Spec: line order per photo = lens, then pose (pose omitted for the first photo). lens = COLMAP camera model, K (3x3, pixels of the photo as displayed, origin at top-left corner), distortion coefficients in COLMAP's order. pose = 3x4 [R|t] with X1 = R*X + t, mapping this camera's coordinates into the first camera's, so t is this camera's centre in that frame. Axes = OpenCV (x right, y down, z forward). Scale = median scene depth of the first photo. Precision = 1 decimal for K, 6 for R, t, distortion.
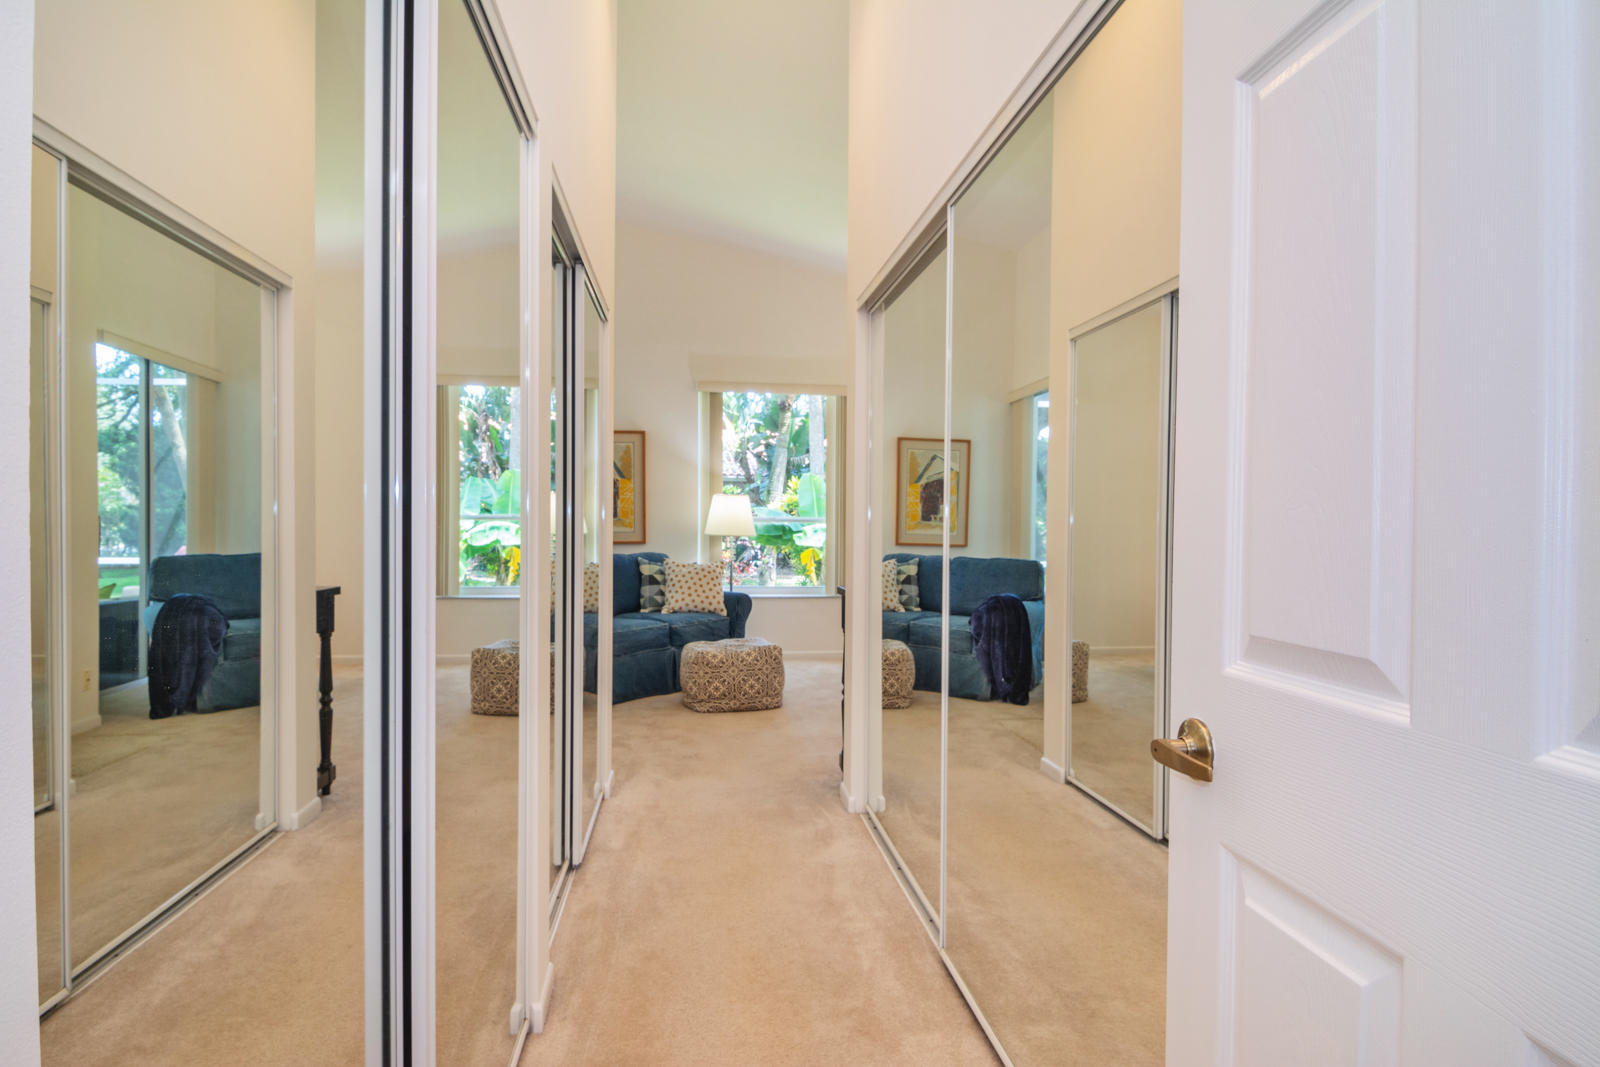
lens RADIAL K [[887.7, 0, 808.9], [0, 887.7, 537.5], [0, 0, 1]] dist [0.001190, -0.018628]
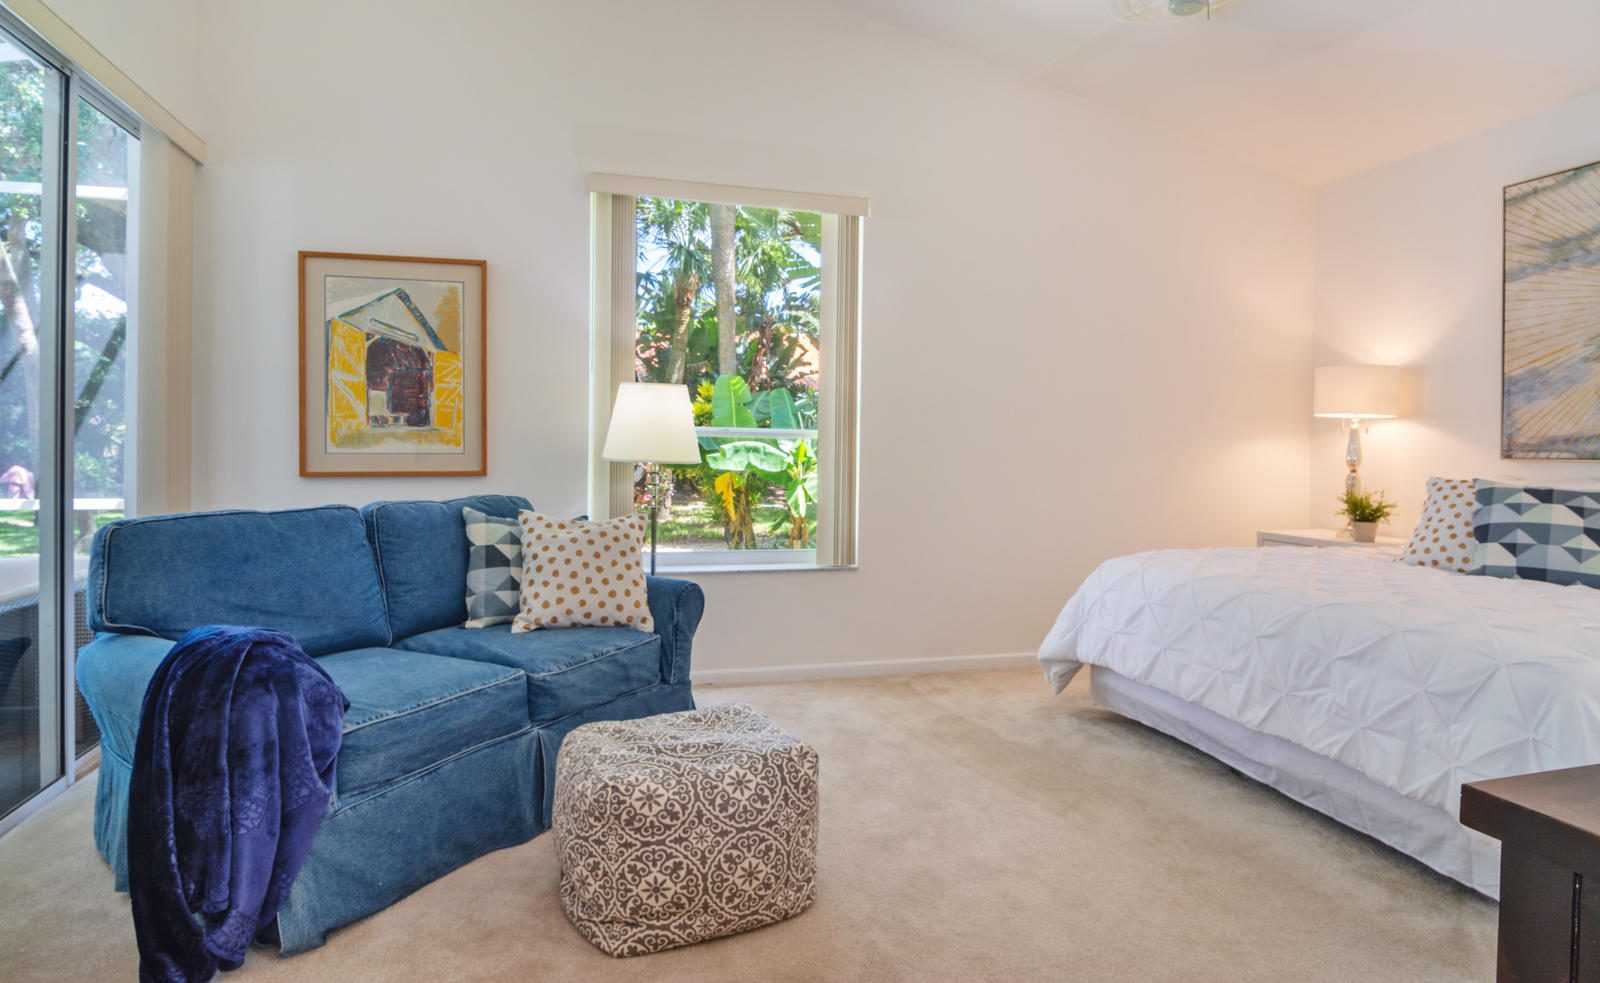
lens RADIAL K [[853.2, 0, 803.7], [0, 853.2, 458.9], [0, 0, 1]] dist [-0.003990, -0.000357]
pose [[0.990065, 0.004578, 0.140534, -0.077339], [-0.005201, 0.999978, 0.004066, -0.006984], [-0.140512, -0.004757, 0.990068, 0.531738]]
